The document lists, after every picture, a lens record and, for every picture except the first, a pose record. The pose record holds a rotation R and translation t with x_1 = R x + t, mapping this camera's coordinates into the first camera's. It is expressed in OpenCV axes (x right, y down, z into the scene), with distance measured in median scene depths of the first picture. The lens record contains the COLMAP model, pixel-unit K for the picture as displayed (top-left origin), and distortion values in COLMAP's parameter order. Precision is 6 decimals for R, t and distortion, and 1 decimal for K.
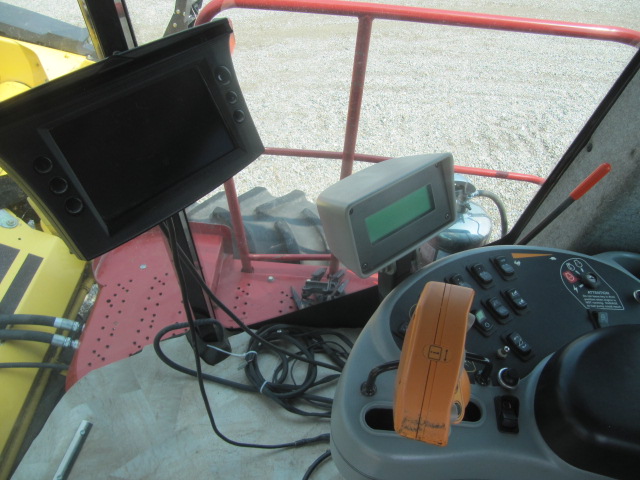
lens RADIAL K [[528.4, 0, 321.7], [0, 528.4, 240.0], [0, 0, 1]] dist [-0.055447, 0.025480]
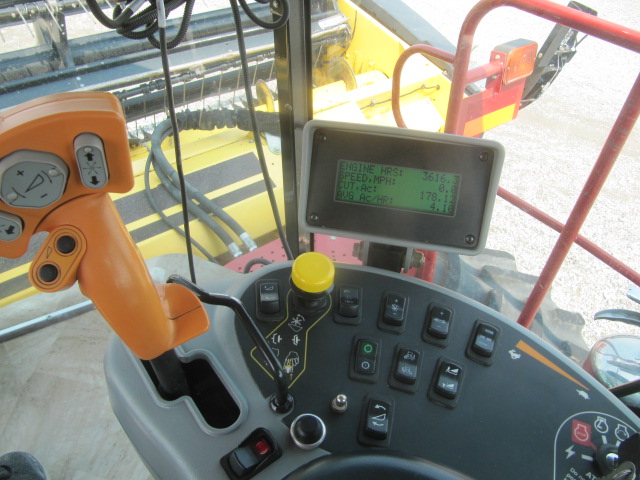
lens RADIAL K [[528.4, 0, 324.1], [0, 528.4, 239.1], [0, 0, 1]] dist [-0.055447, 0.025480]
pose [[0.663330, 0.482653, -0.571873, 0.251122], [-0.558571, 0.827898, 0.050834, 0.012390], [0.497988, 0.285712, 0.818765, 0.176808]]
